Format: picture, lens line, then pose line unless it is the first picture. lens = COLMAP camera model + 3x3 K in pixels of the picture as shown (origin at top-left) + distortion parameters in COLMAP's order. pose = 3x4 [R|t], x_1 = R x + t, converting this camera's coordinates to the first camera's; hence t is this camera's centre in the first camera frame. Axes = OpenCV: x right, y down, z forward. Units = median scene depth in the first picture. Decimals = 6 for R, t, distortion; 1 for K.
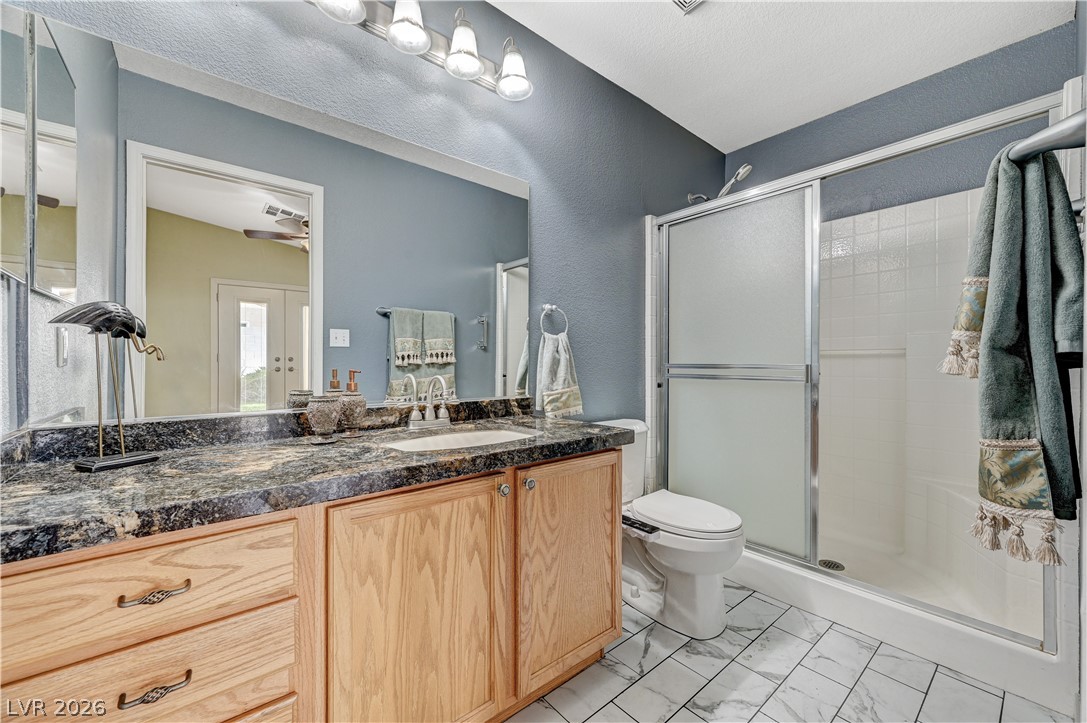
lens RADIAL K [[424.2, 0, 541.5], [0, 424.2, 361.1], [0, 0, 1]] dist [0.000083, -0.000029]
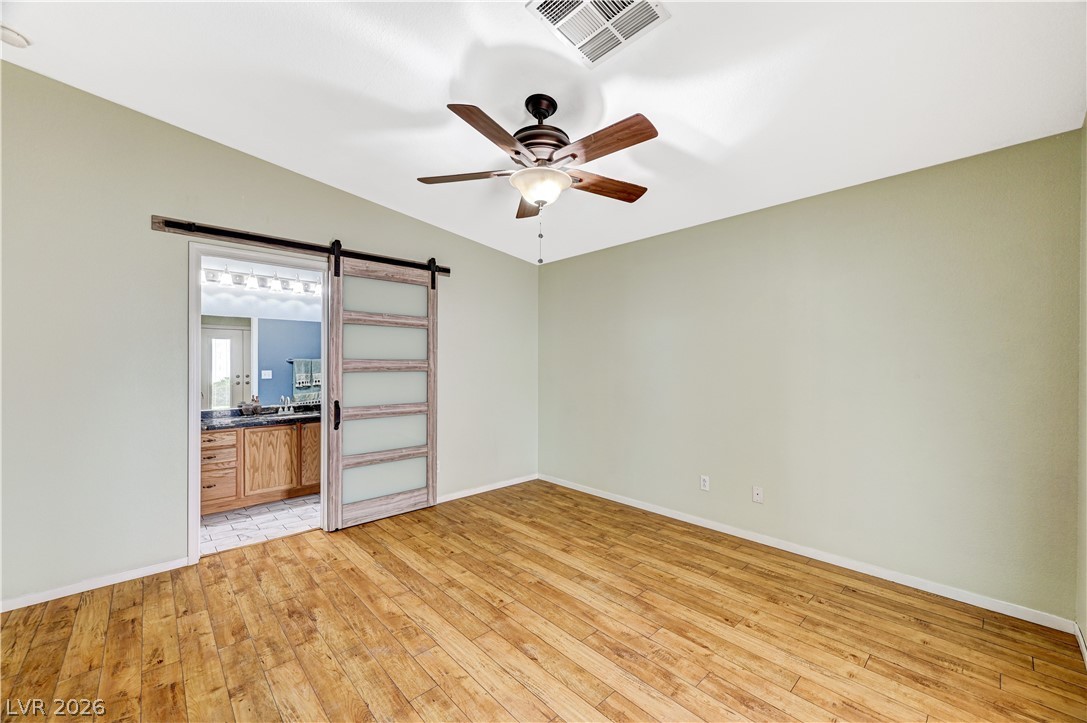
lens RADIAL K [[424.2, 0, 545.1], [0, 424.2, 361.1], [0, 0, 1]] dist [0.000083, -0.000029]
pose [[0.997986, 0.000395, 0.063428, 1.428209], [-0.000438, 1.000000, 0.000677, -0.229995], [-0.063428, -0.000703, 0.997986, -2.205144]]
